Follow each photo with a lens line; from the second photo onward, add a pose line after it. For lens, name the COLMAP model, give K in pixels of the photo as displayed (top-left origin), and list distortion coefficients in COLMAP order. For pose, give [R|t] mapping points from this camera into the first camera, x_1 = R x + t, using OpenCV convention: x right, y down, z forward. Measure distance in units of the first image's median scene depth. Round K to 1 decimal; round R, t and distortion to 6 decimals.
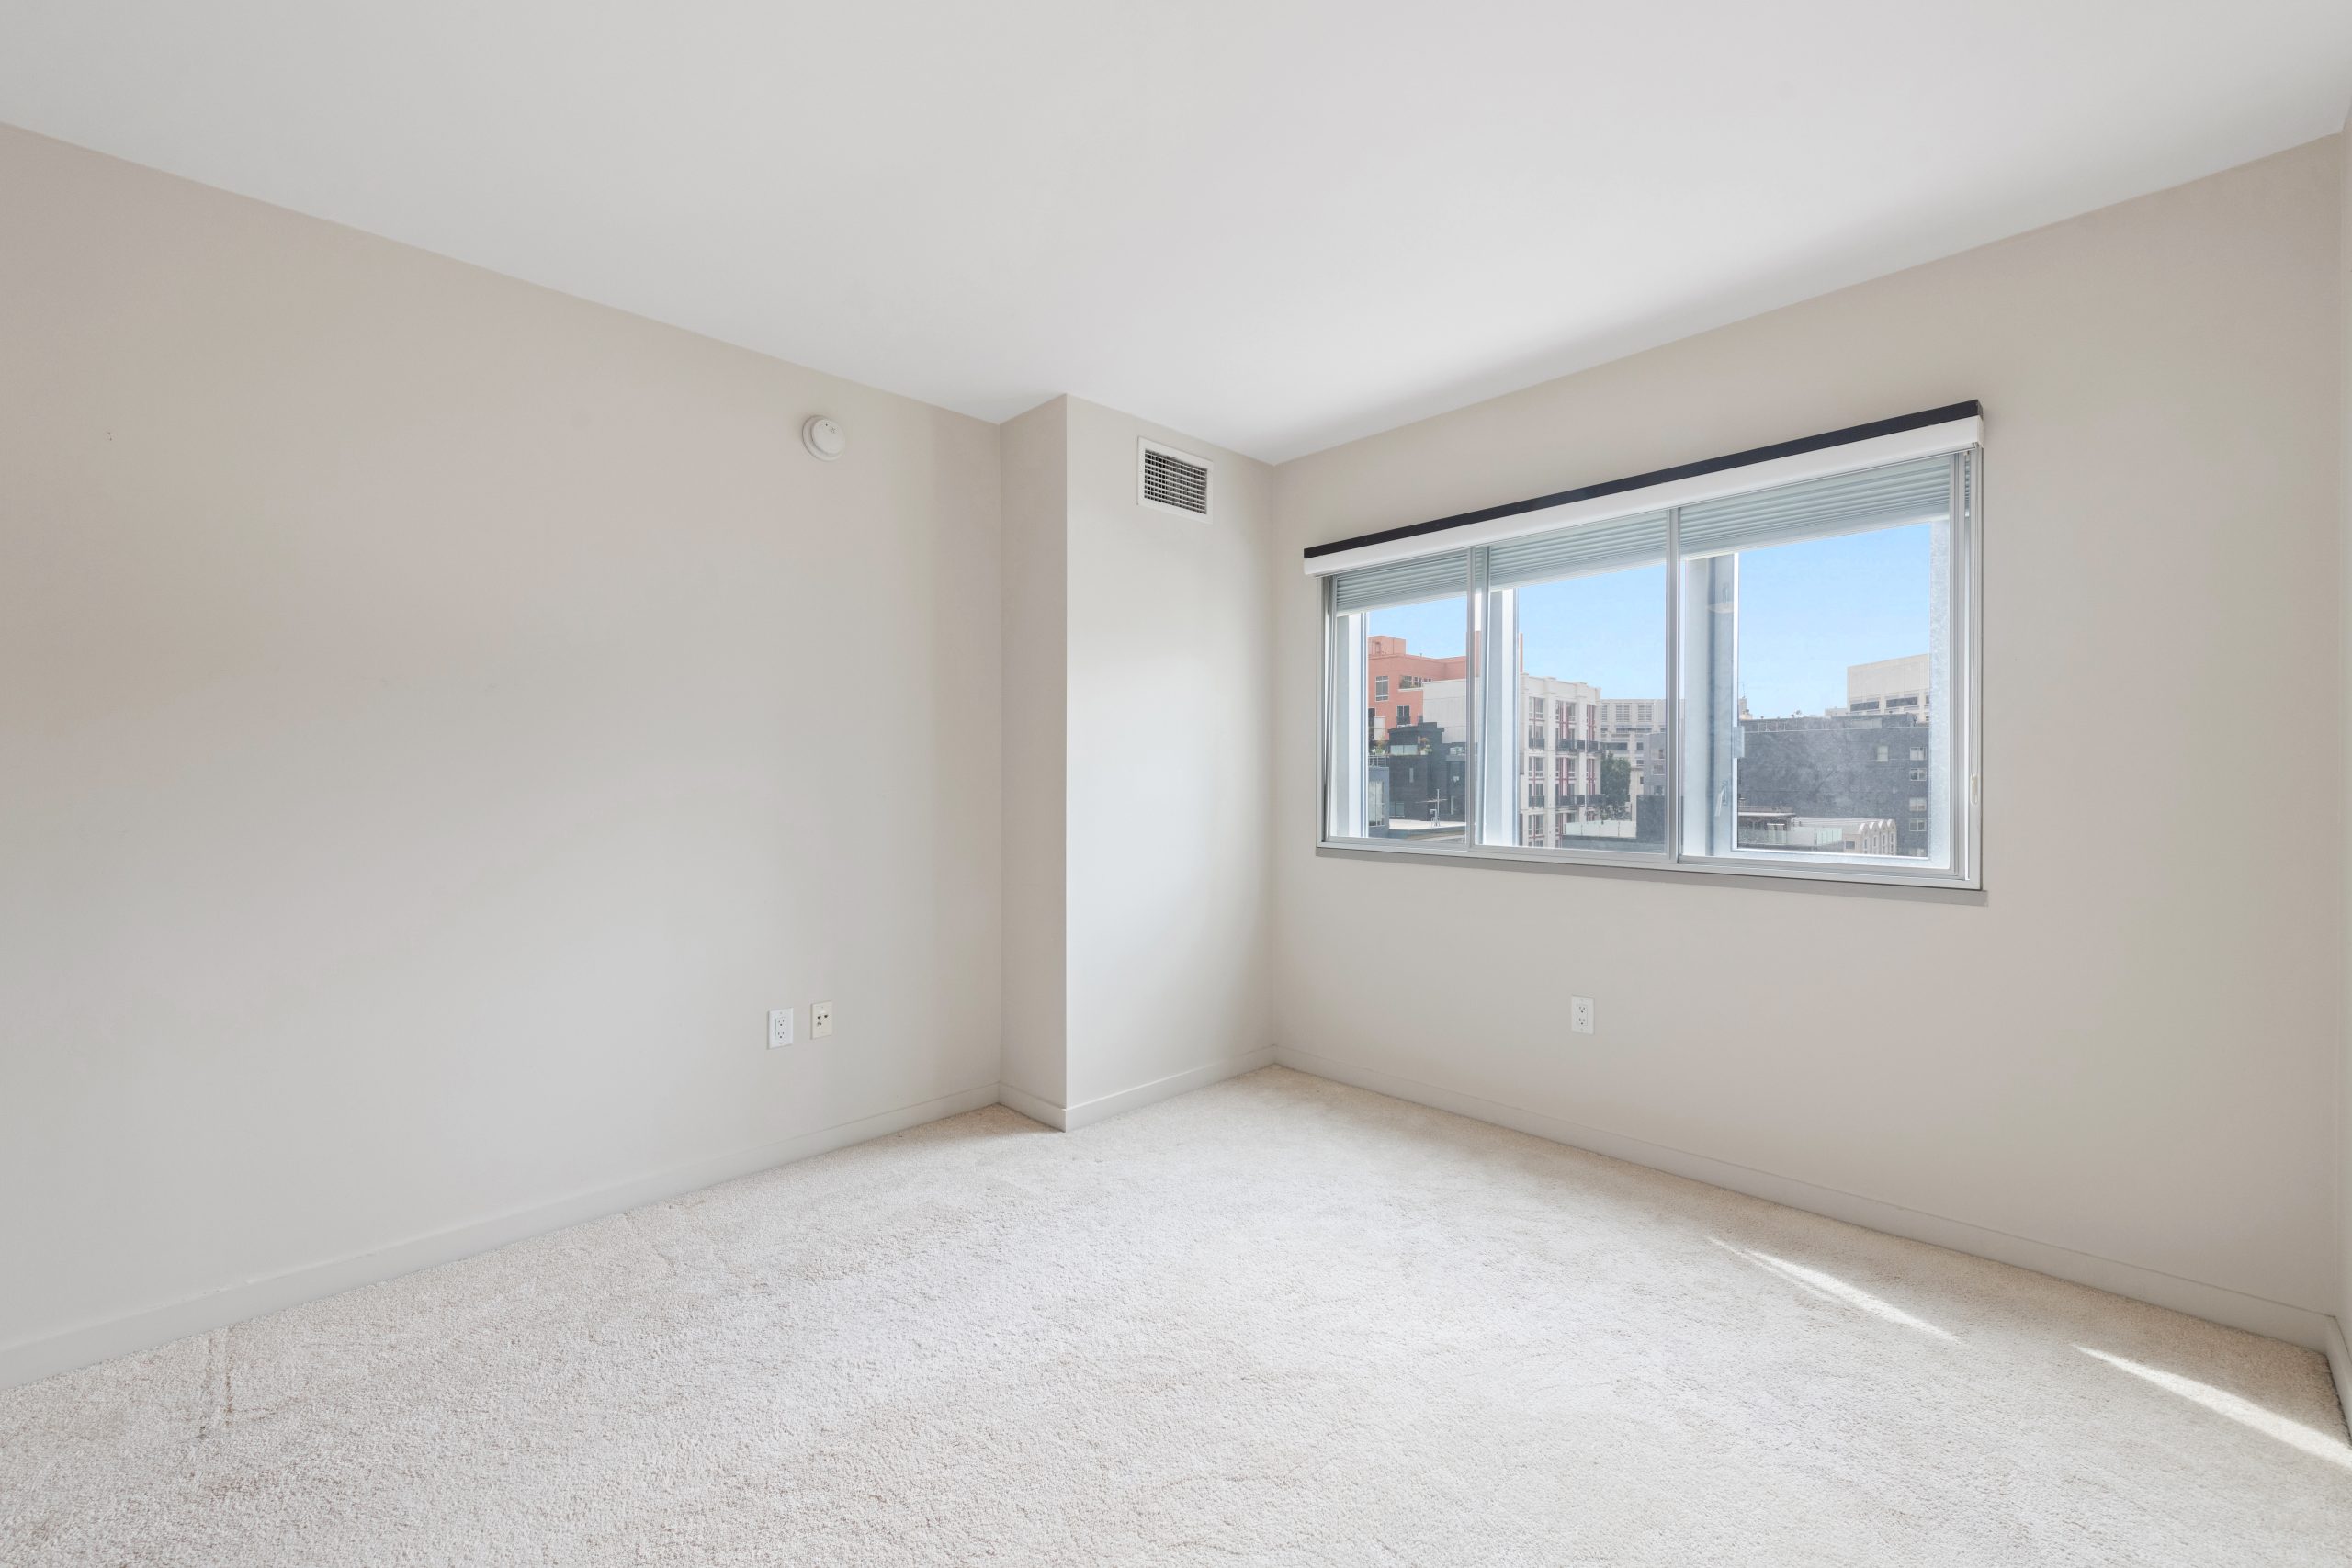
lens RADIAL K [[912.9, 0, 1154.8], [0, 912.9, 783.8], [0, 0, 1]] dist [0.004364, -0.001260]
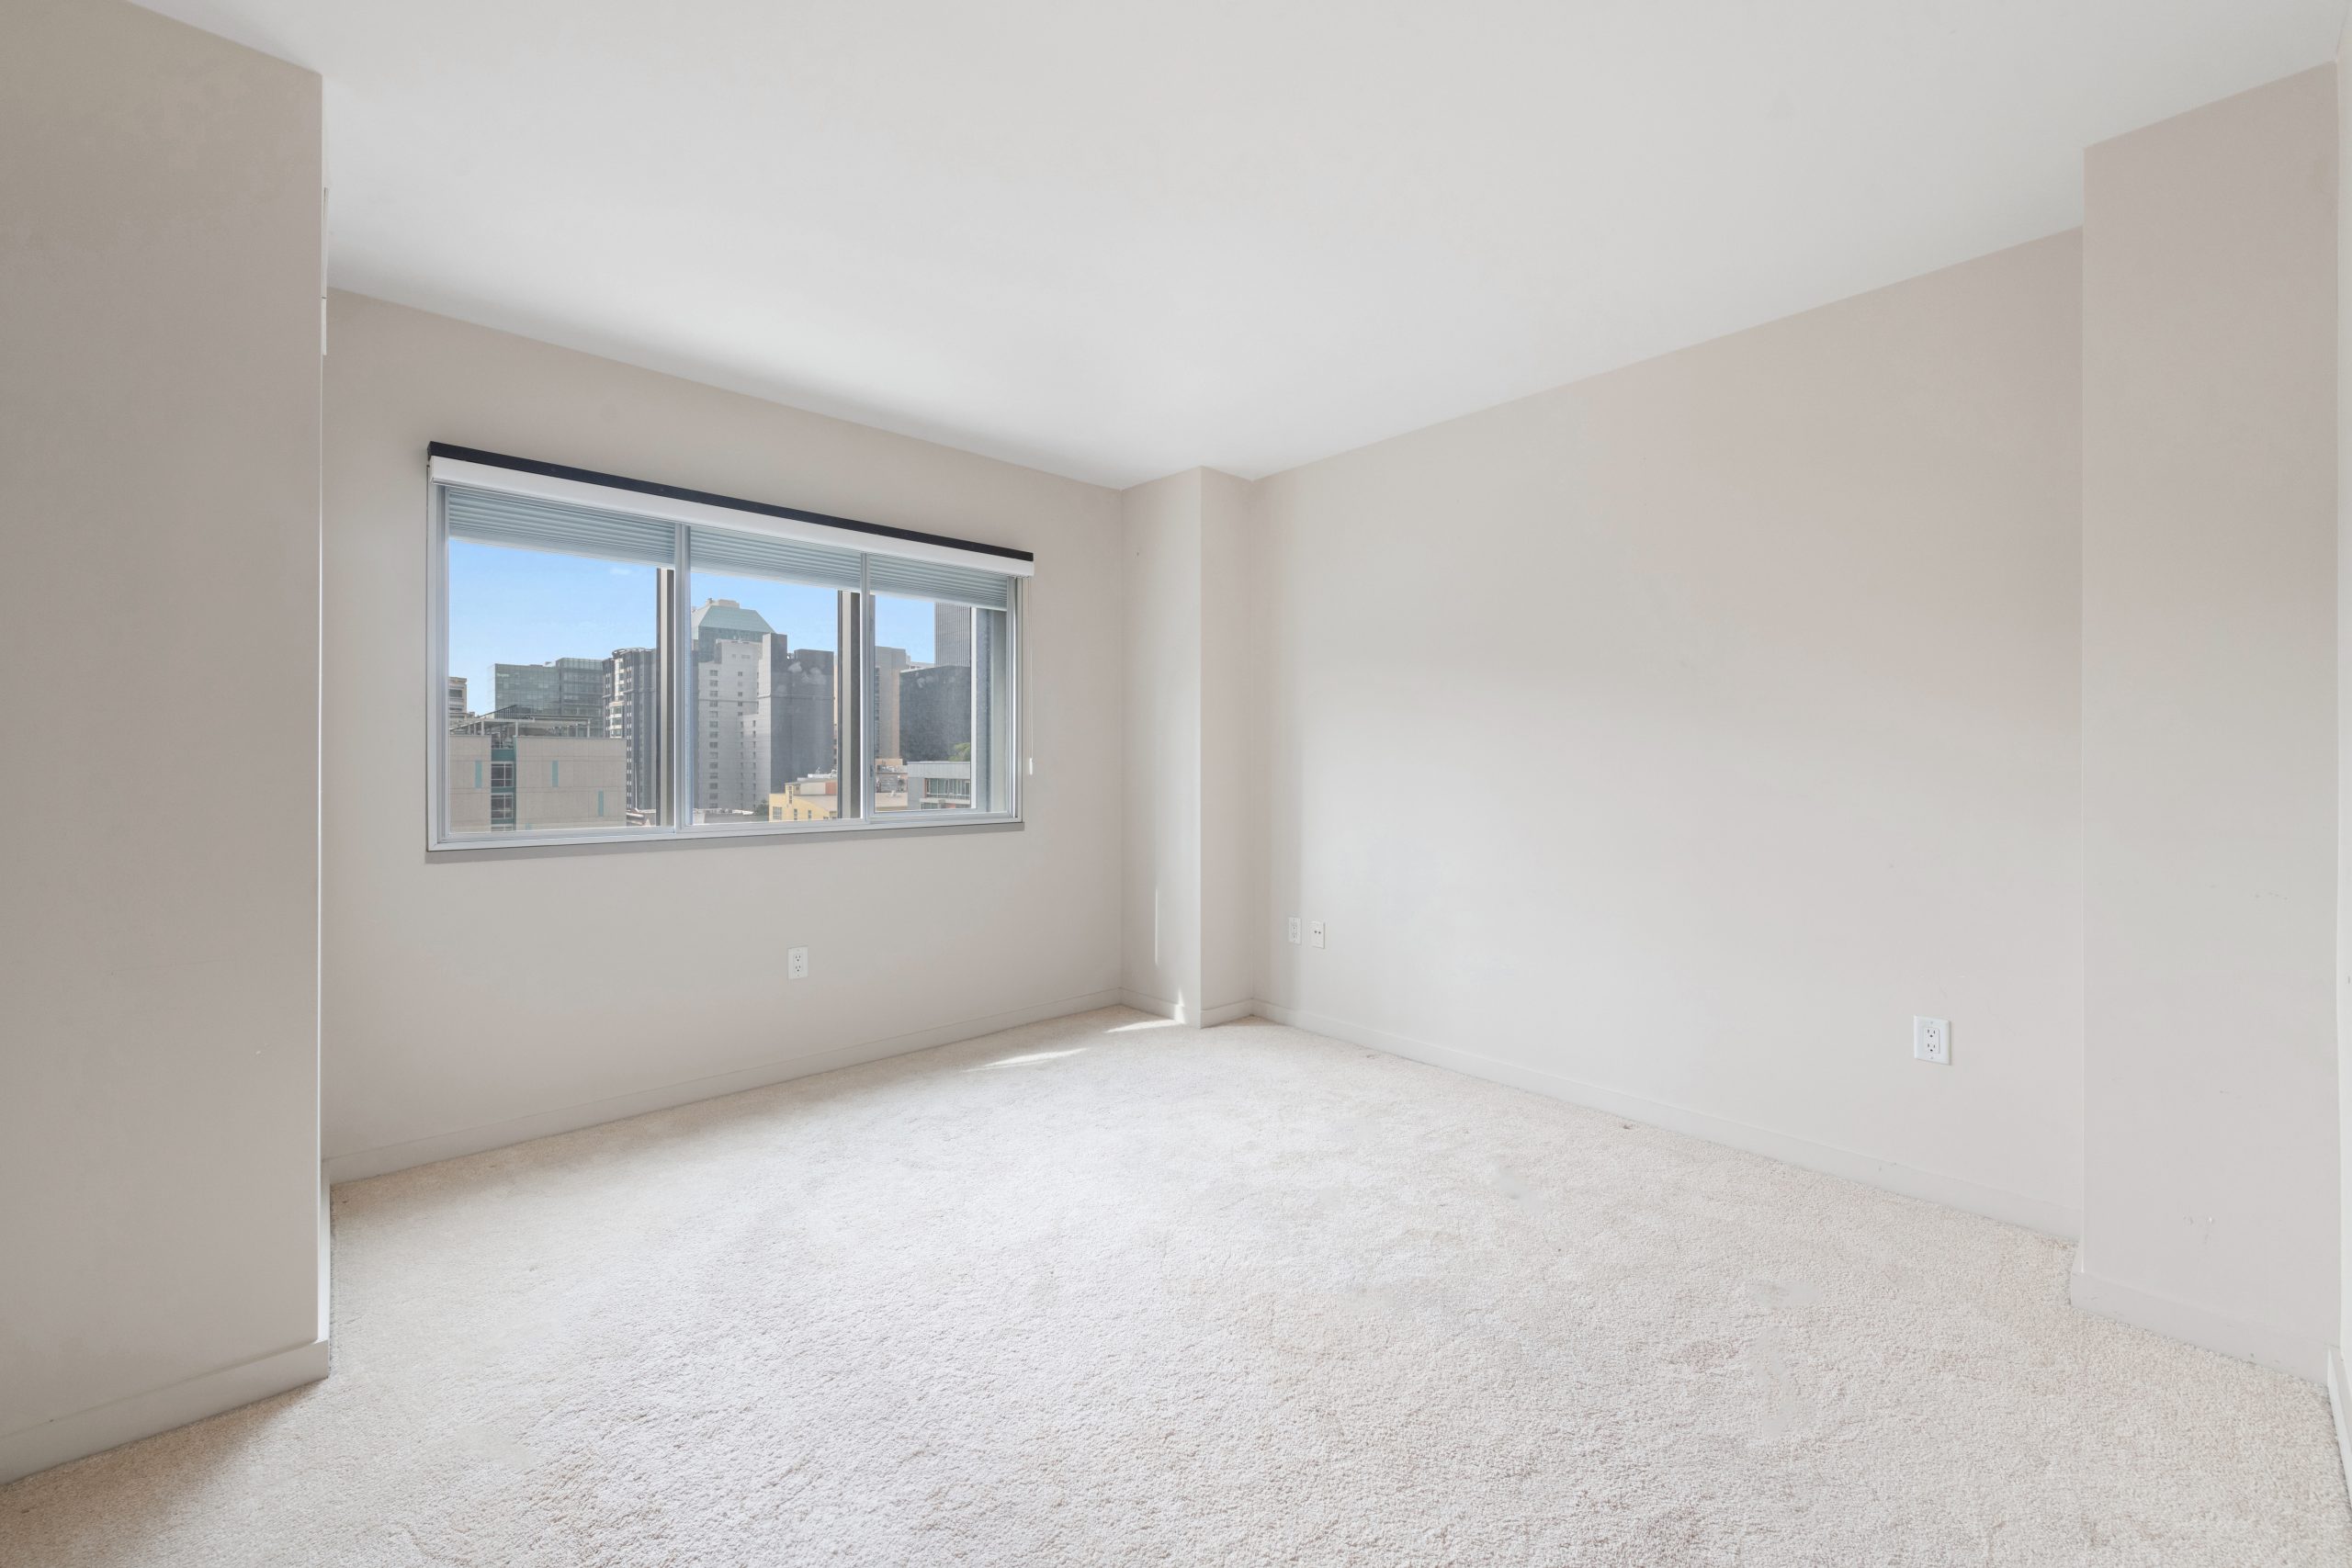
lens RADIAL K [[912.9, 0, 1191.3], [0, 912.9, 765.8], [0, 0, 1]] dist [0.004364, -0.001260]
pose [[0.036133, -0.006203, 0.999328, -0.679042], [-0.000391, 0.999981, 0.006221, -0.005515], [-0.999347, -0.000616, 0.036130, 0.460898]]
